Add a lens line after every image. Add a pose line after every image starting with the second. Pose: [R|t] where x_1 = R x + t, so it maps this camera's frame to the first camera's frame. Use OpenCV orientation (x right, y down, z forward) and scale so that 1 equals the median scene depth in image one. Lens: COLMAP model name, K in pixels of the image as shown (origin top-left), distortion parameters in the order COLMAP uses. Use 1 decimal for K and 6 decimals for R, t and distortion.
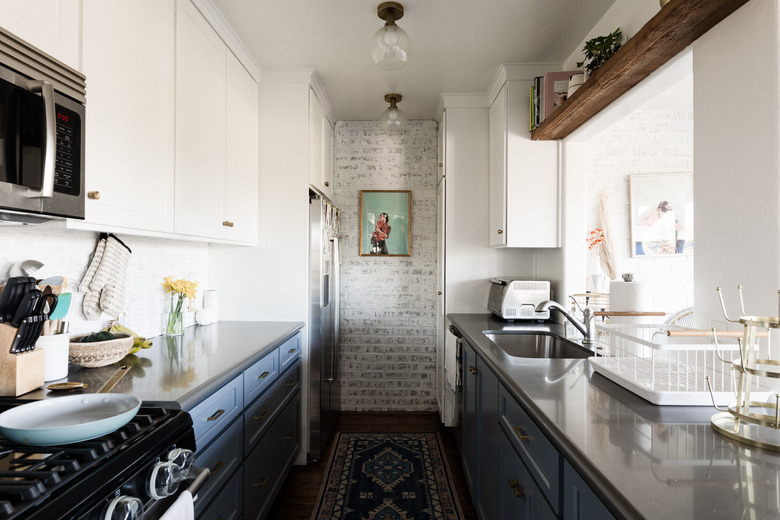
lens RADIAL K [[444.9, 0, 392.3], [0, 444.9, 259.9], [0, 0, 1]] dist [0.007749, 0.000619]
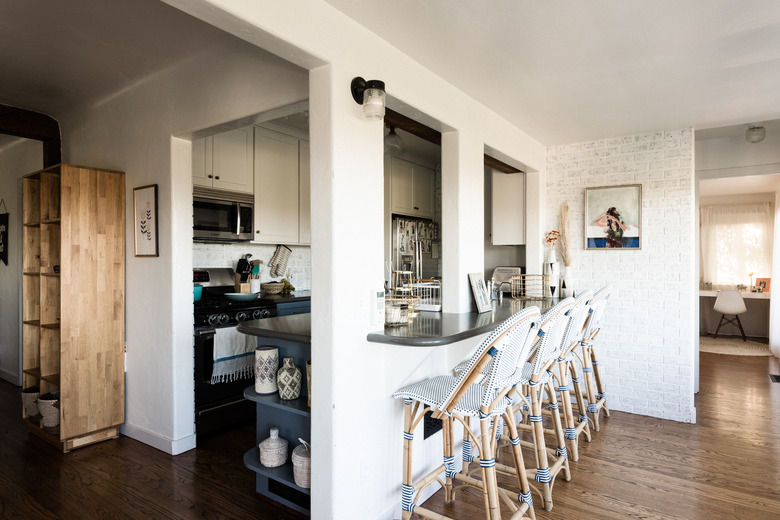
lens RADIAL K [[444.9, 0, 386.8], [0, 444.9, 259.7], [0, 0, 1]] dist [0.007749, 0.000619]
pose [[0.819919, -0.002633, -0.572473, 1.519791], [0.001535, 0.999996, -0.002401, 0.043658], [0.572477, 0.001090, 0.819920, -0.841141]]
